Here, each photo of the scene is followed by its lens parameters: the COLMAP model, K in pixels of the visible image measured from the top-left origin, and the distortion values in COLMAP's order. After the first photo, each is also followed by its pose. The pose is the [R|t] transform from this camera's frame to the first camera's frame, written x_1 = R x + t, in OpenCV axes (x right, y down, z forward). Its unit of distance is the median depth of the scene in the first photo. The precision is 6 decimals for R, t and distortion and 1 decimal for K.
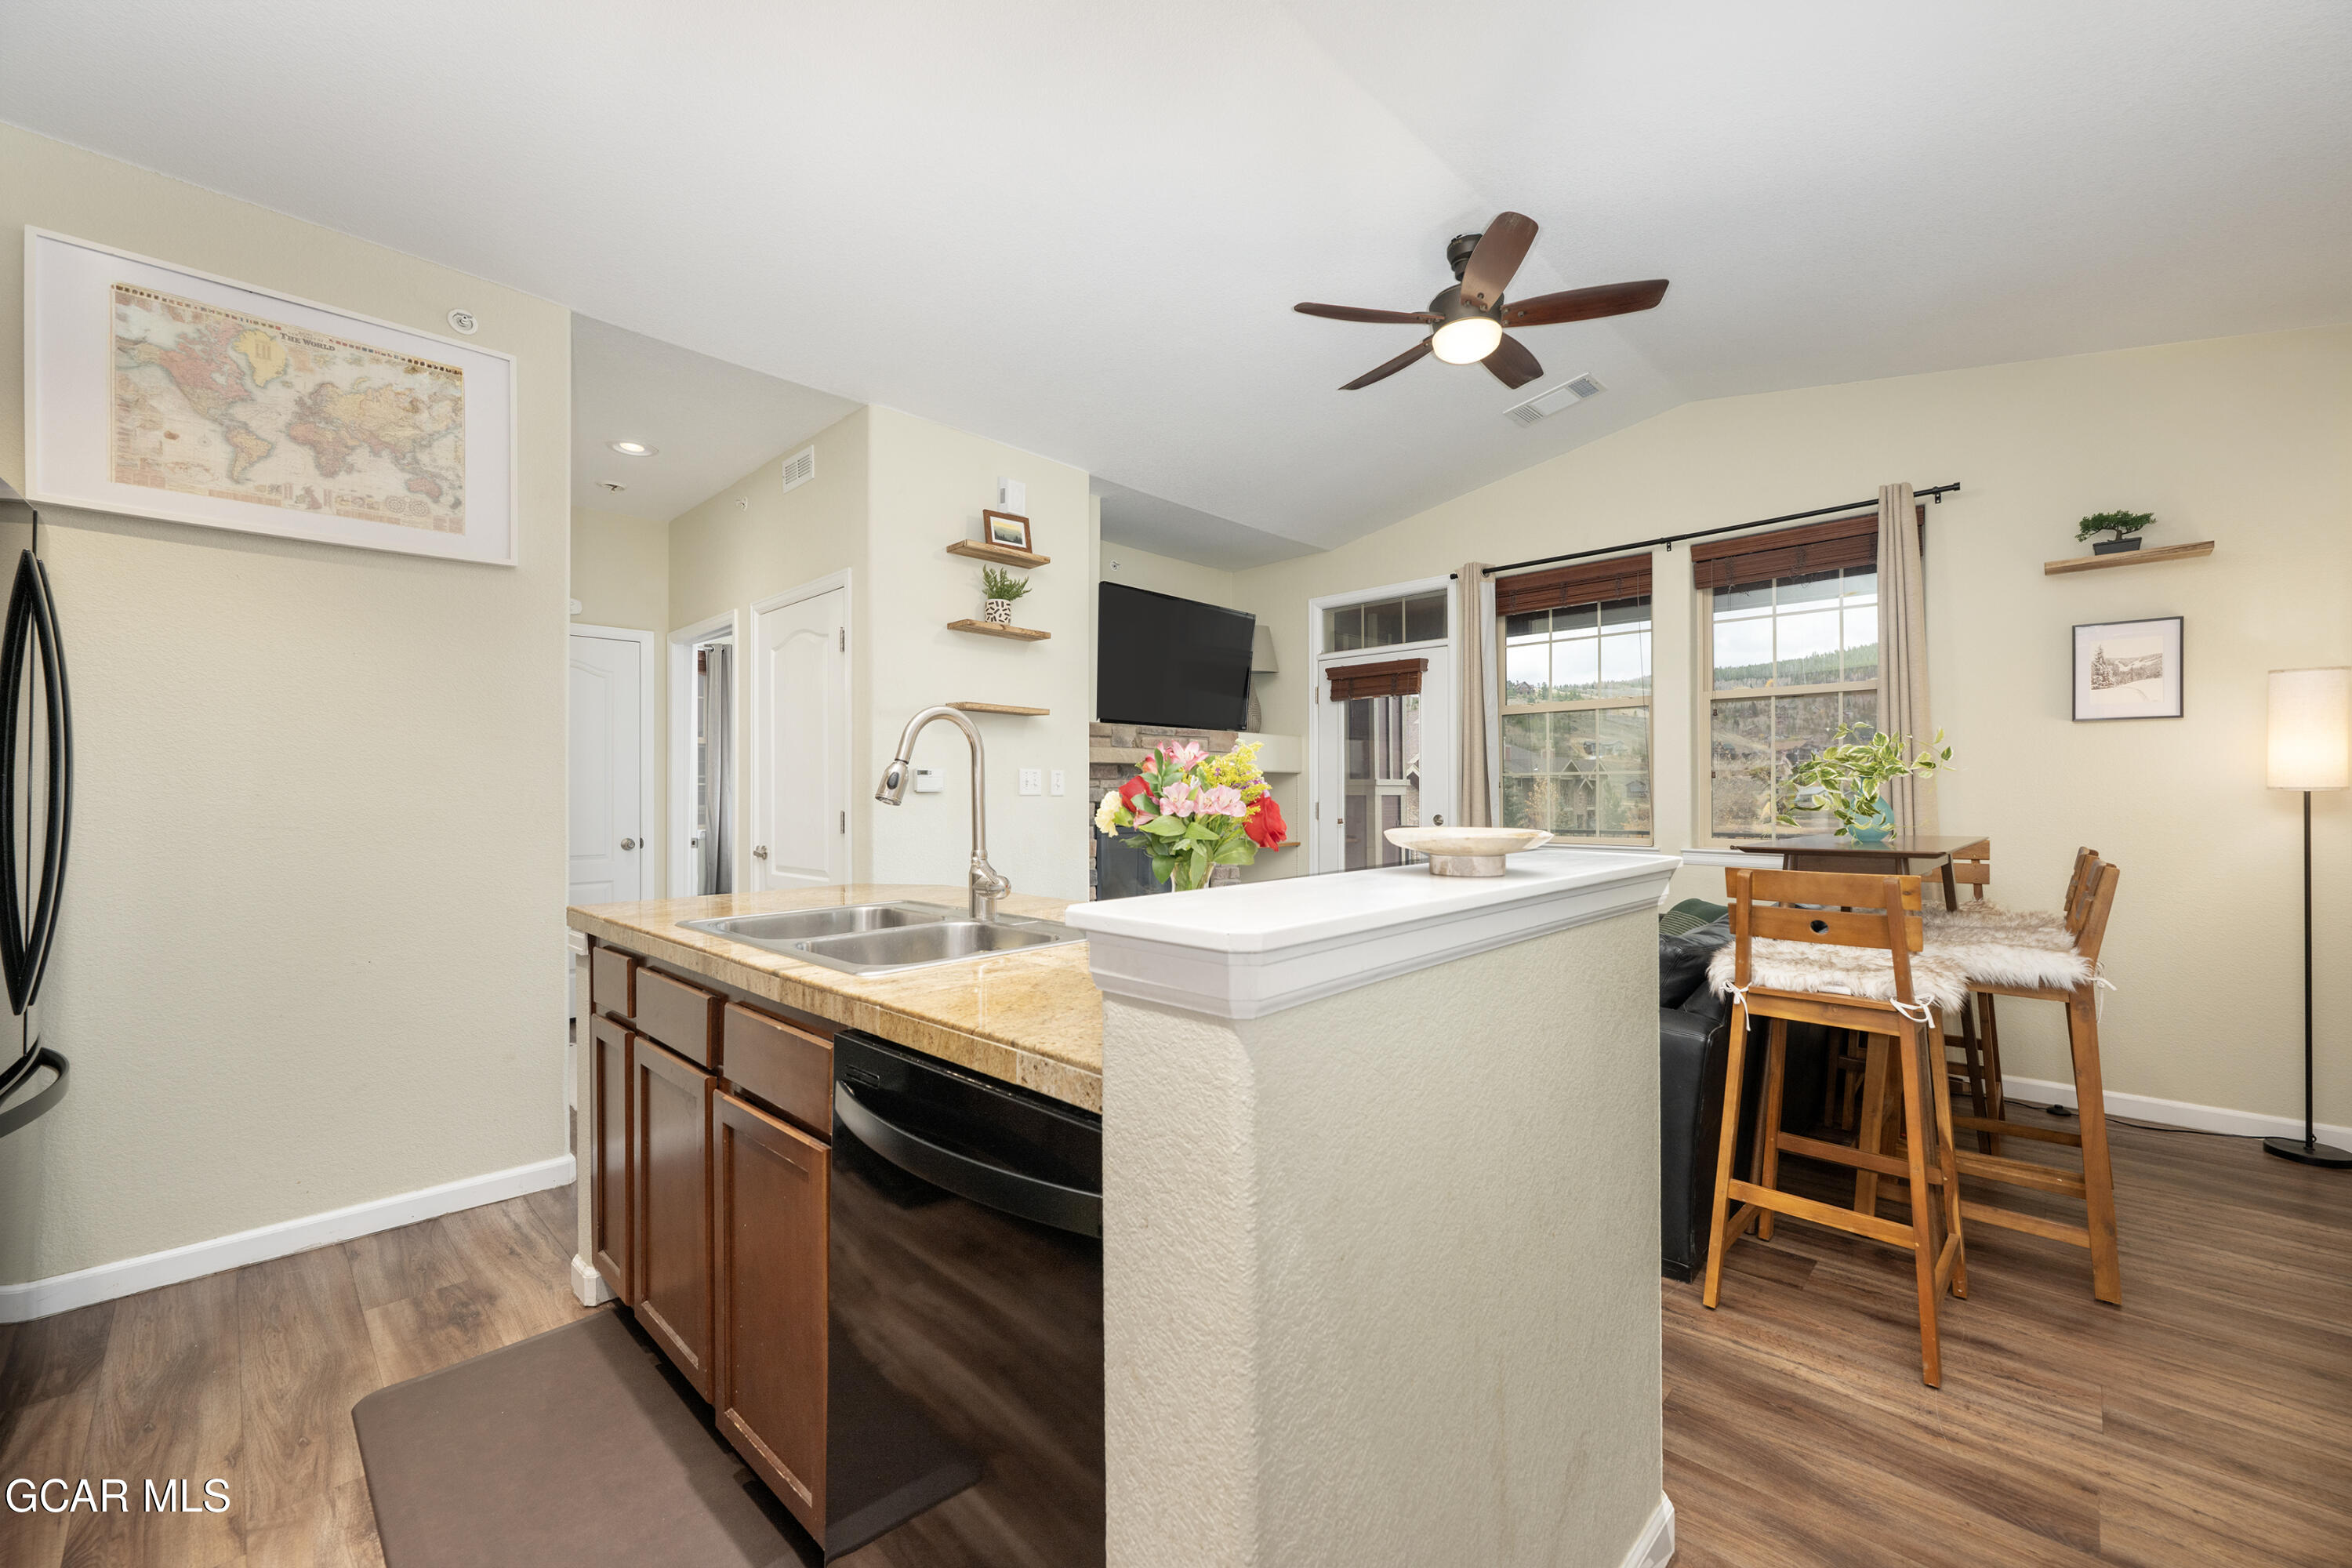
lens RADIAL K [[927.0, 0, 1176.0], [0, 927.0, 784.0], [0, 0, 1]] dist [-0.001225, -0.000284]
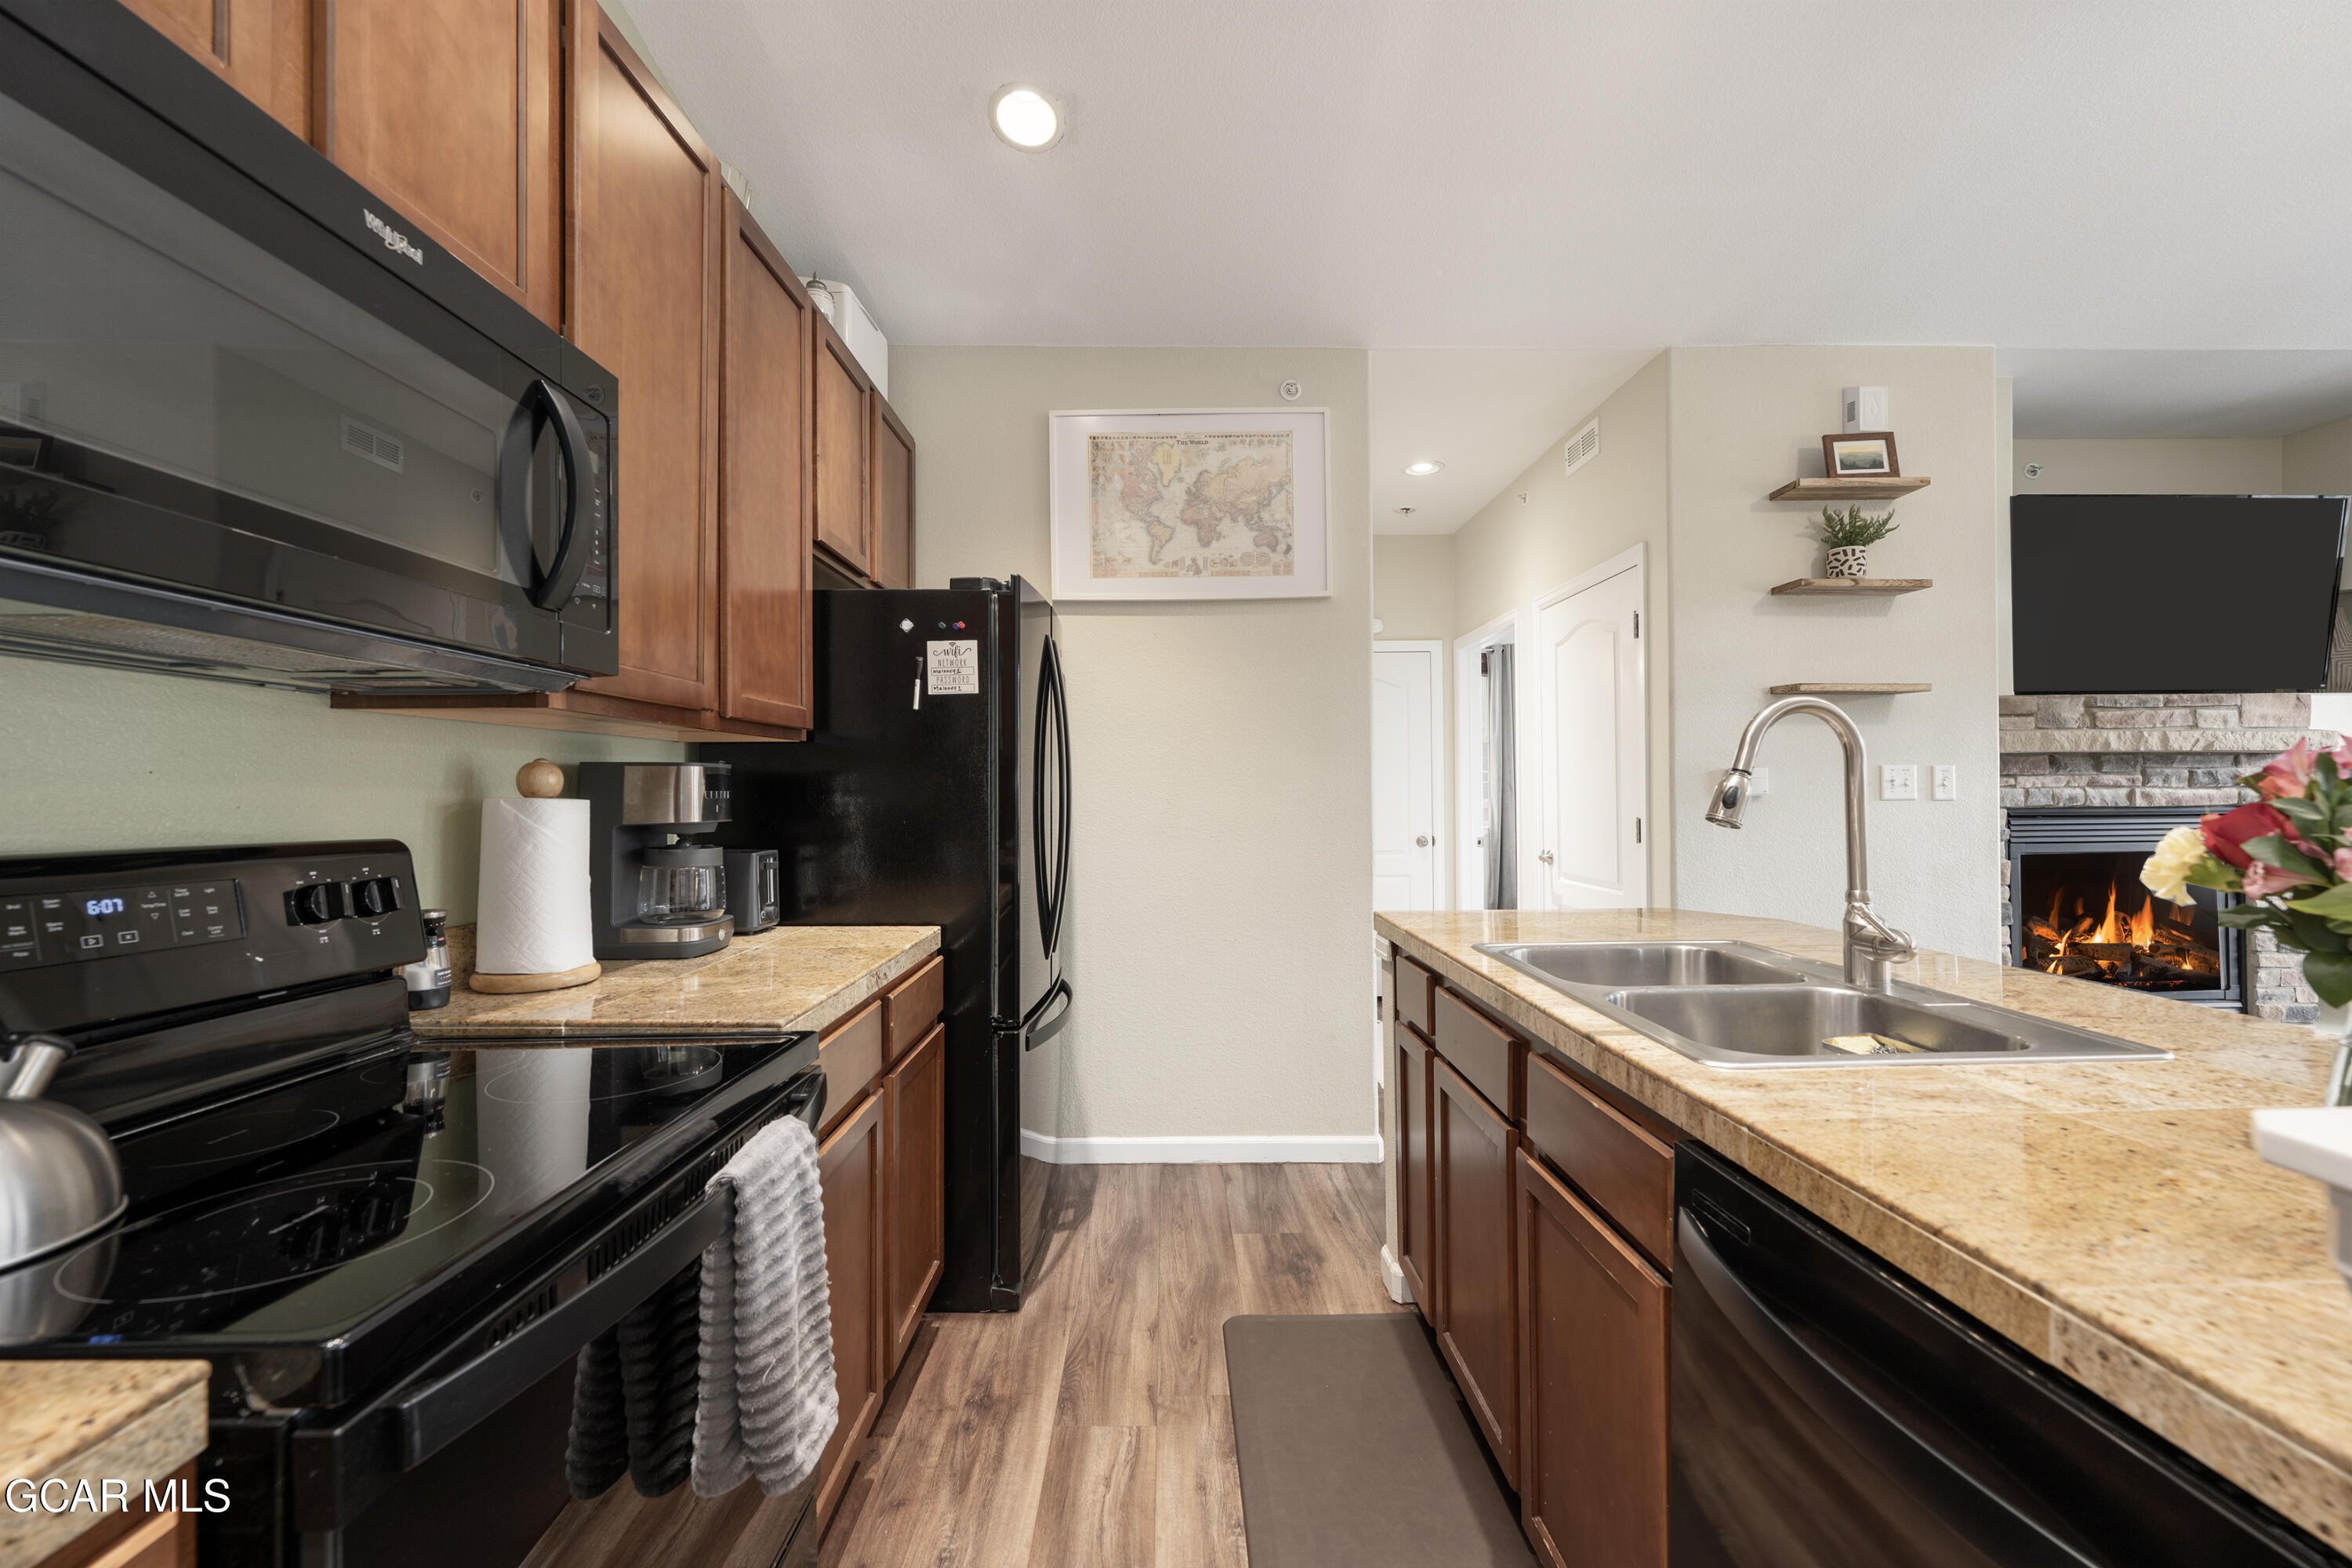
lens RADIAL K [[927.0, 0, 1176.0], [0, 927.0, 784.0], [0, 0, 1]] dist [-0.001225, -0.000284]
pose [[0.702948, -0.006080, -0.711215, -0.064735], [0.011913, 0.999924, 0.003227, -0.018461], [0.711141, -0.010741, 0.702967, 0.100158]]
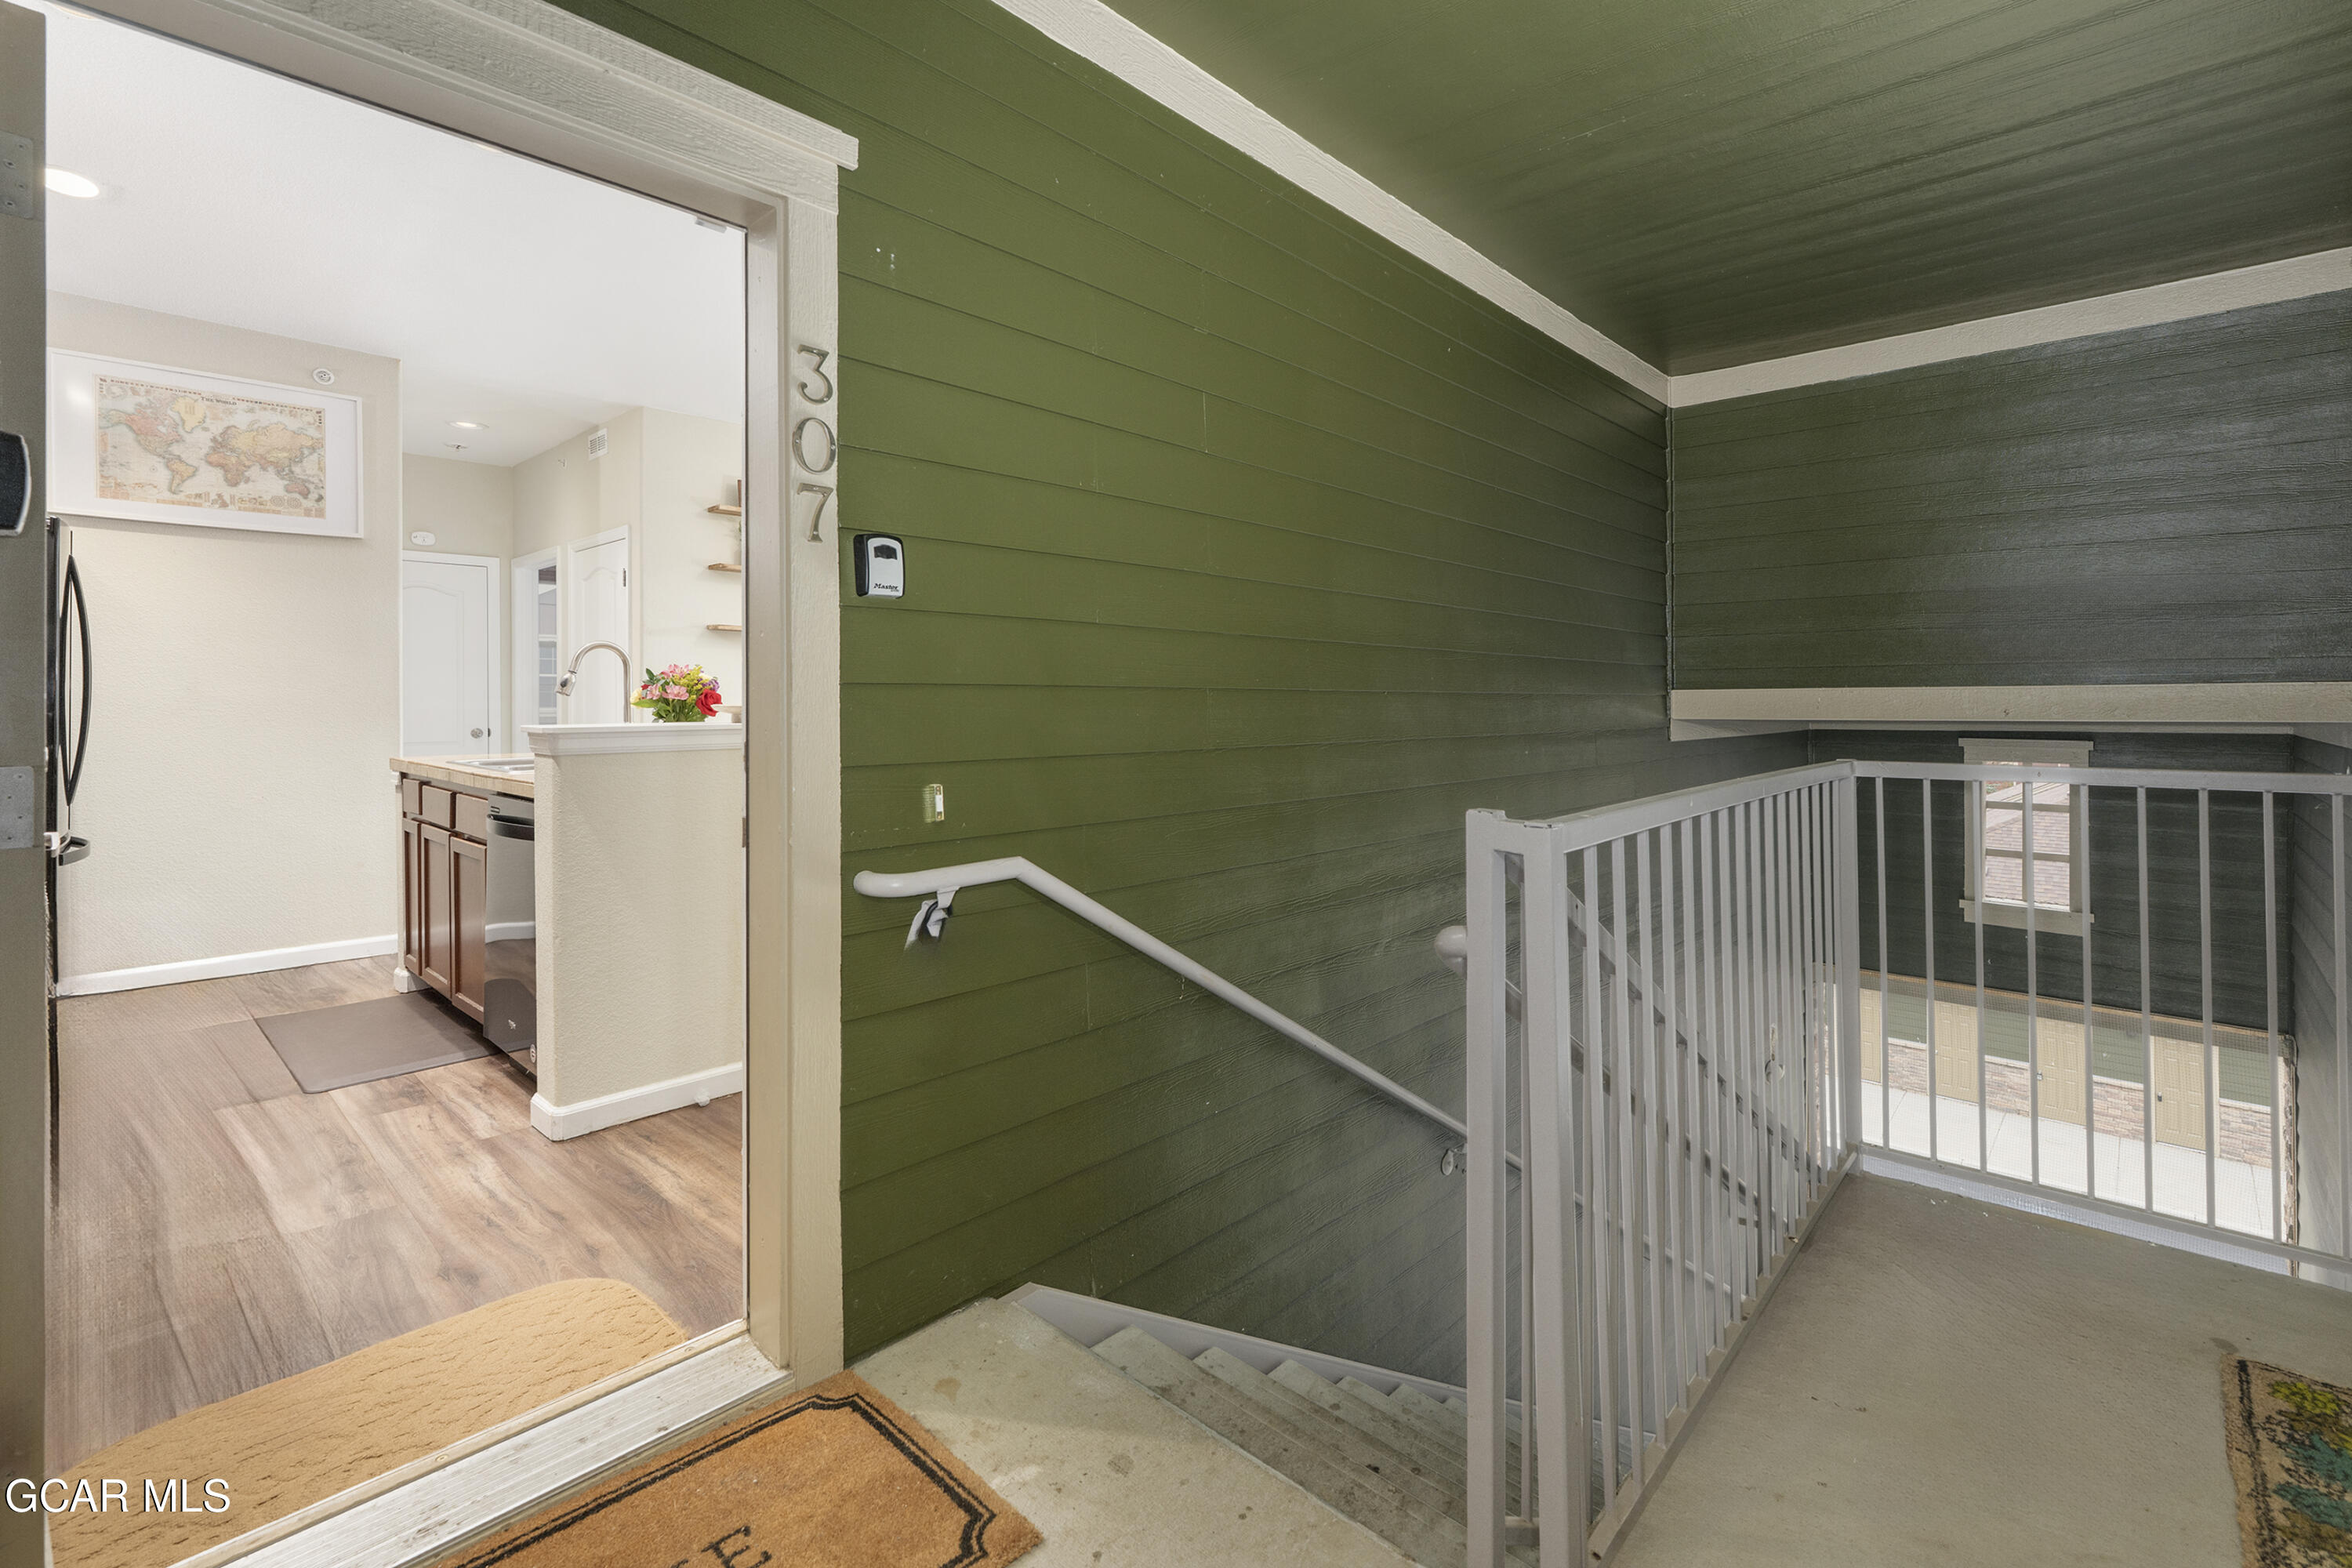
lens RADIAL K [[1030.6, 0, 1238.6], [0, 1030.6, 703.3], [0, 0, 1]] dist [-0.000369, -0.000241]
pose [[0.998541, 0.004736, 0.053796, 0.746787], [-0.005566, 0.999868, 0.015279, -0.001024], [-0.053717, -0.015557, 0.998435, -0.904214]]
